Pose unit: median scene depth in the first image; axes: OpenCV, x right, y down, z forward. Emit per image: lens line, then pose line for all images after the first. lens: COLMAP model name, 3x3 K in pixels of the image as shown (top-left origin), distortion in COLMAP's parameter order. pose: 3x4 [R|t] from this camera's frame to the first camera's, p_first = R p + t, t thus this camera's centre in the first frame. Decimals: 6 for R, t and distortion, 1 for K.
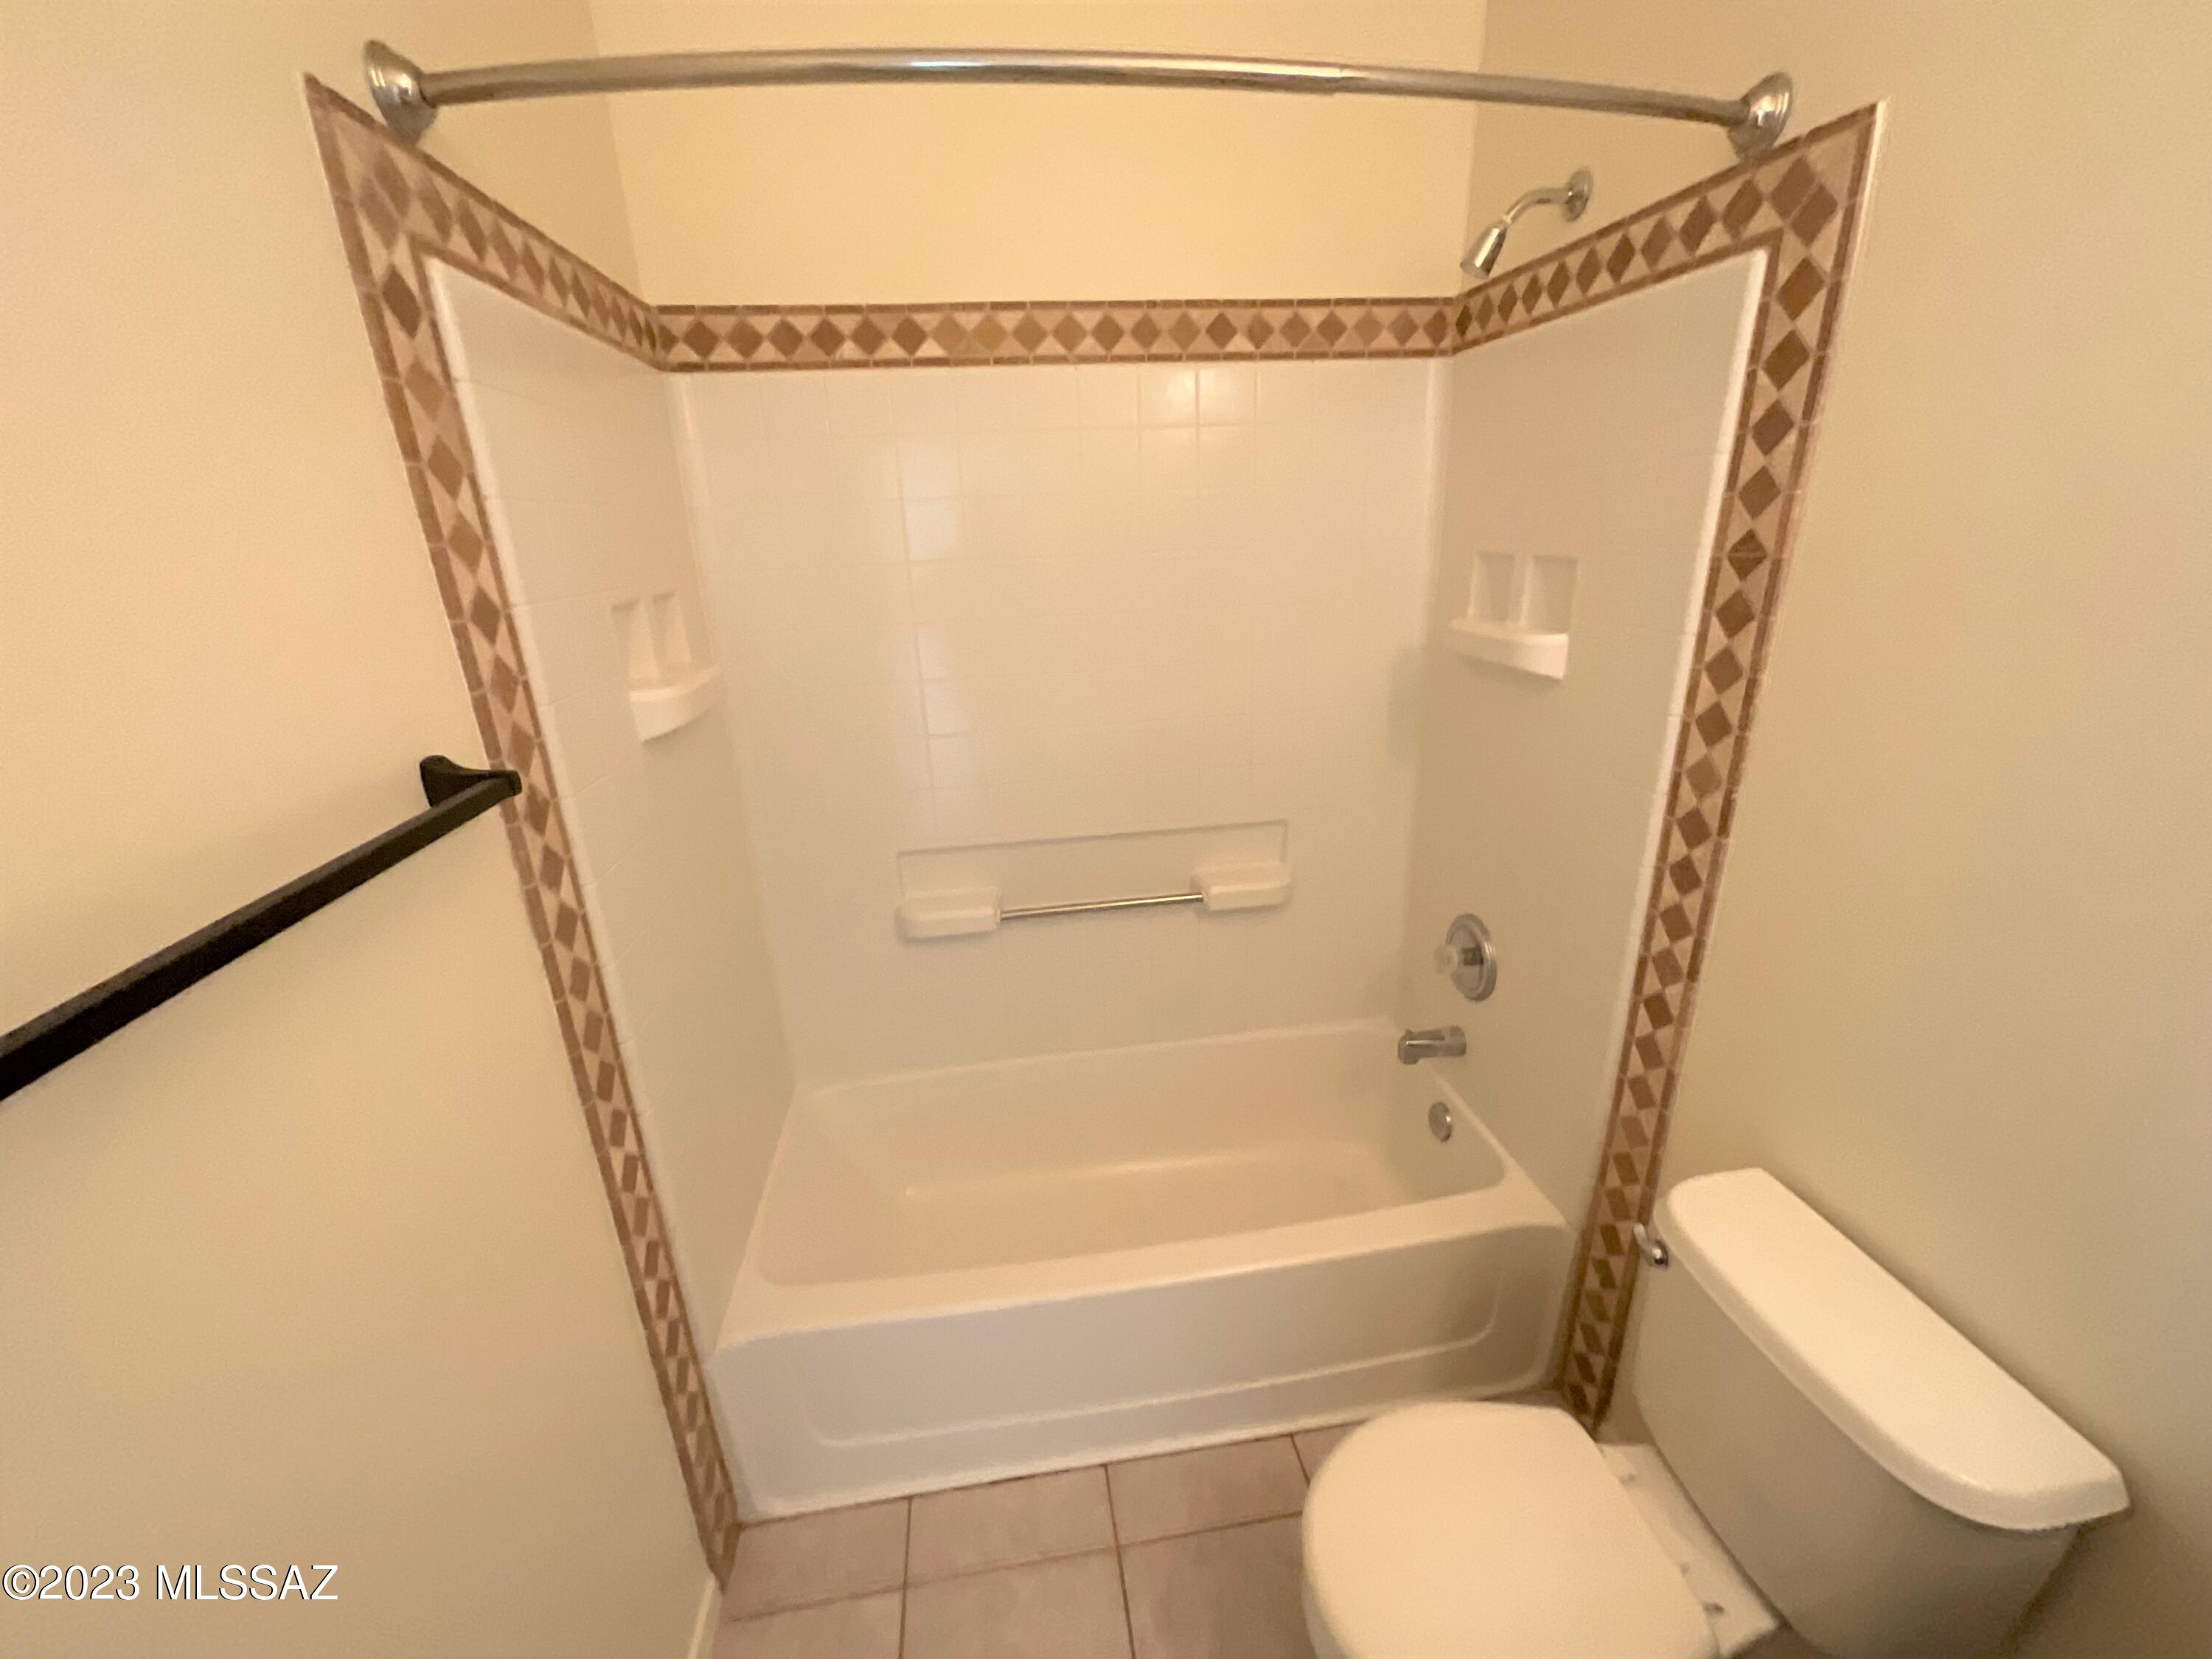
lens RADIAL K [[899.2, 0, 1110.2], [0, 899.2, 814.6], [0, 0, 1]] dist [-0.000391, 0.002078]
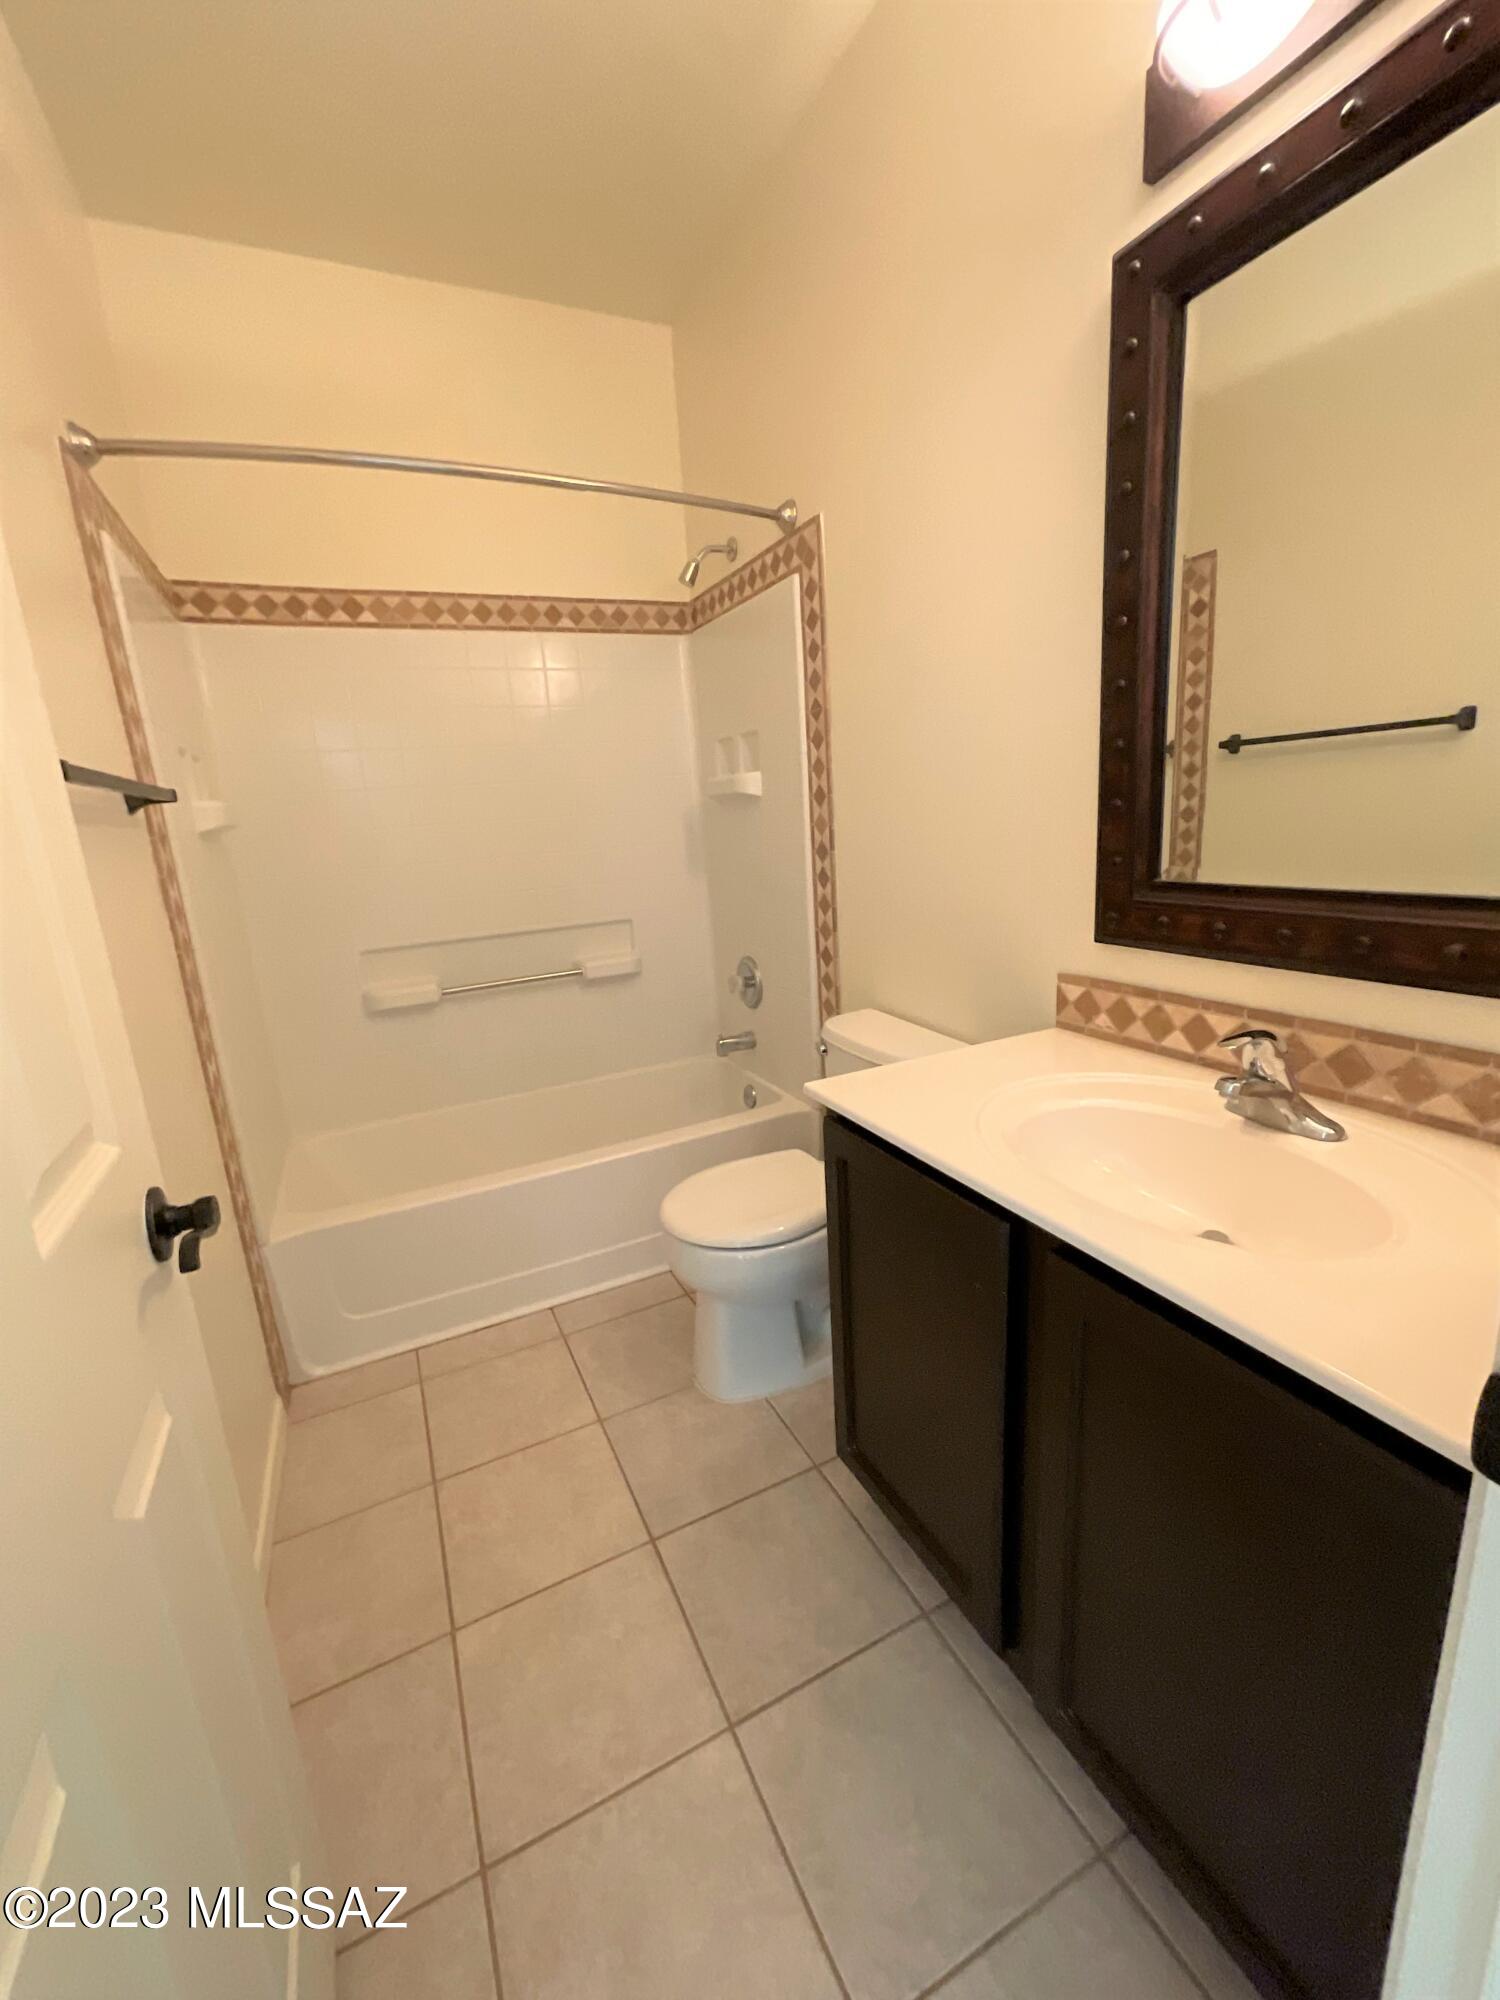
lens RADIAL K [[813.0, 0, 753.1], [0, 813.0, 987.7], [0, 0, 1]] dist [-0.000391, 0.002078]
pose [[0.951840, -0.093010, 0.292147, -0.033306], [0.128096, 0.986365, -0.103321, 0.385889], [-0.278554, 0.135768, 0.950776, -0.493730]]
